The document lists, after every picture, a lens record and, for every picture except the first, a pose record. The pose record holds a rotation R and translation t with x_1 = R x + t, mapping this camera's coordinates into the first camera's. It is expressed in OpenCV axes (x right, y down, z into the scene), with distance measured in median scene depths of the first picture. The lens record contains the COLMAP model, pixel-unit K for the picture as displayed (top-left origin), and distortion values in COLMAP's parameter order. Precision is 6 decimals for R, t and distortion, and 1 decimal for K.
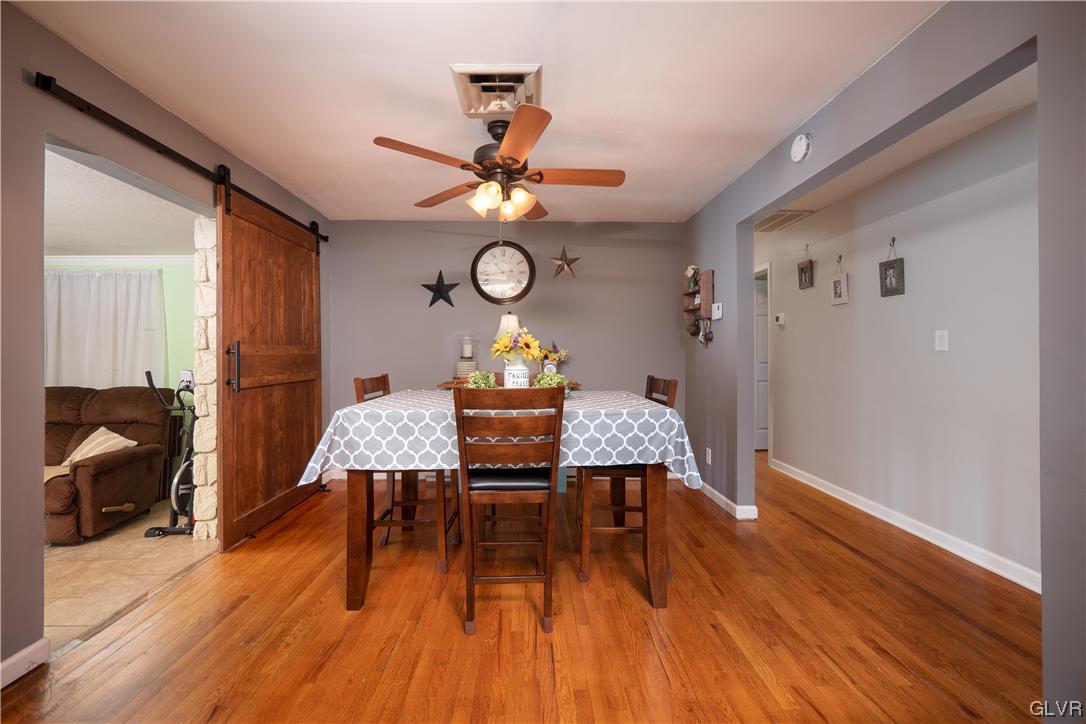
lens RADIAL K [[463.2, 0, 543.7], [0, 463.2, 356.5], [0, 0, 1]] dist [-0.015016, 0.000219]
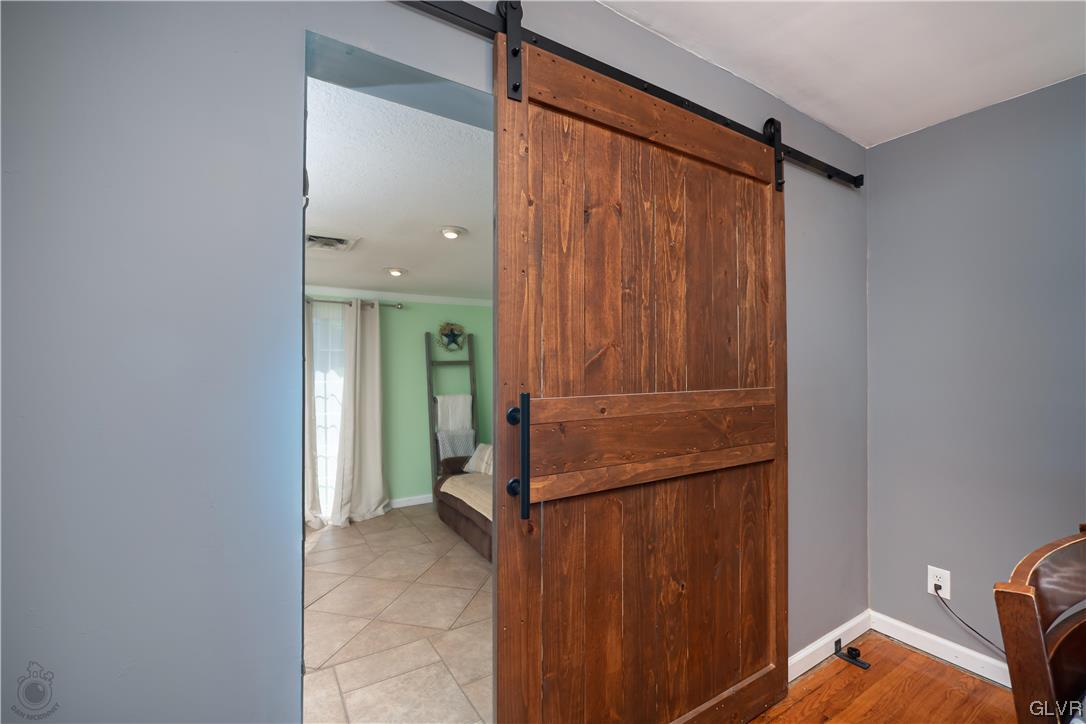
lens RADIAL K [[463.2, 0, 543.7], [0, 463.2, 356.5], [0, 0, 1]] dist [-0.015016, 0.000219]
pose [[0.499921, -0.008872, -0.866025, -0.252881], [-0.010645, 0.999809, -0.016388, -0.051175], [0.866005, 0.017412, 0.499731, 0.687398]]
